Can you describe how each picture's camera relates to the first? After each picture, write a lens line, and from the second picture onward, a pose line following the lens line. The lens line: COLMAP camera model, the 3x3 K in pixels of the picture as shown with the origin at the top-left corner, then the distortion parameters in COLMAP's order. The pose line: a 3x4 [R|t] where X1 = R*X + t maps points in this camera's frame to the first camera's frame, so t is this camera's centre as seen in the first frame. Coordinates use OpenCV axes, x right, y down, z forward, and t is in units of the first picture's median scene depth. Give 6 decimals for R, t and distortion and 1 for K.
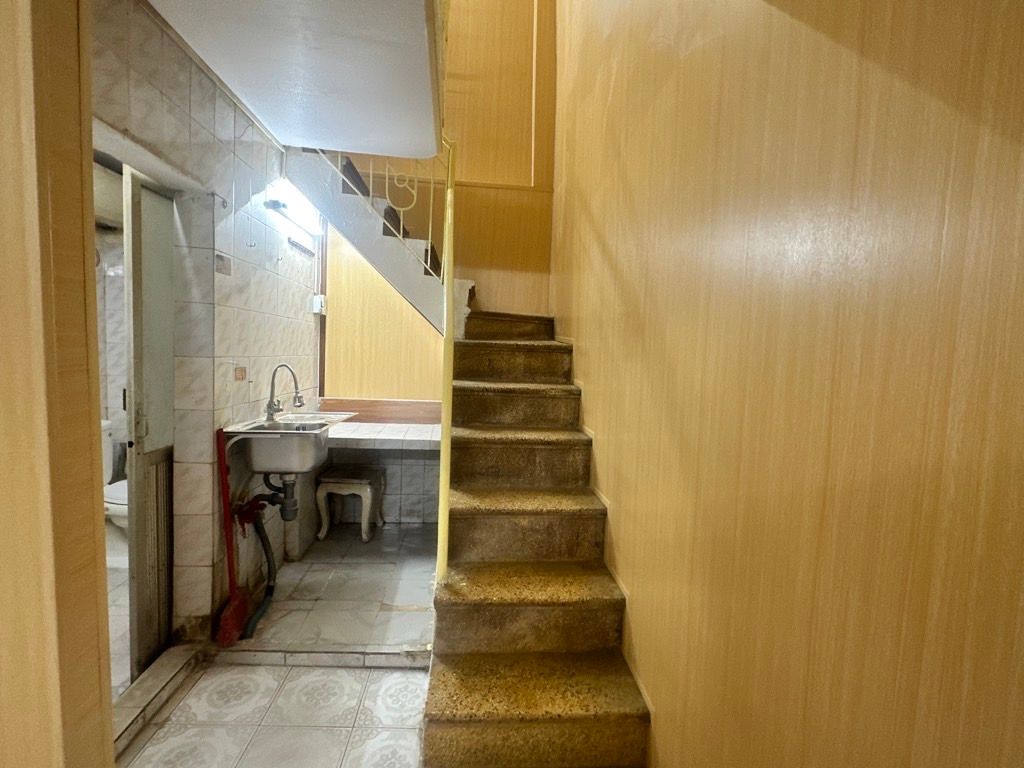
lens RADIAL K [[508.2, 0, 512.0], [0, 508.2, 384.0], [0, 0, 1]] dist [-0.000842, -0.000100]
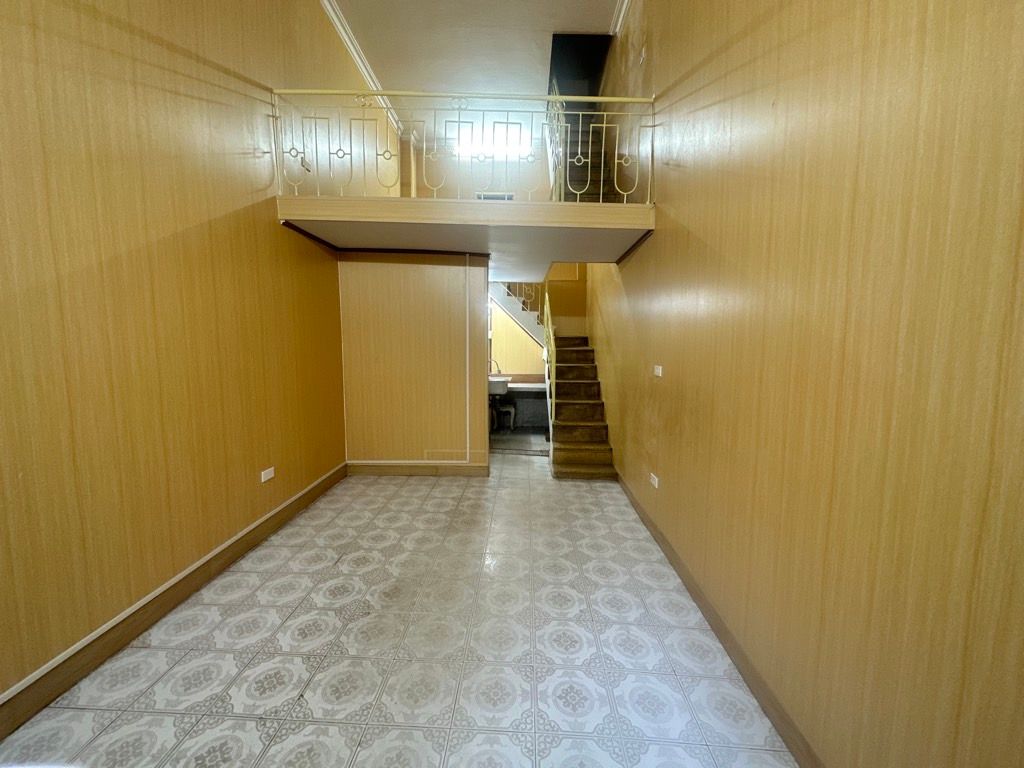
lens RADIAL K [[414.0, 0, 512.0], [0, 414.0, 384.0], [0, 0, 1]] dist [-0.000037, -0.000030]
pose [[0.992422, -0.022017, -0.120885, -0.054260], [0.024783, 0.999463, 0.021426, 0.053481], [0.120348, -0.024260, 0.992435, -1.333567]]
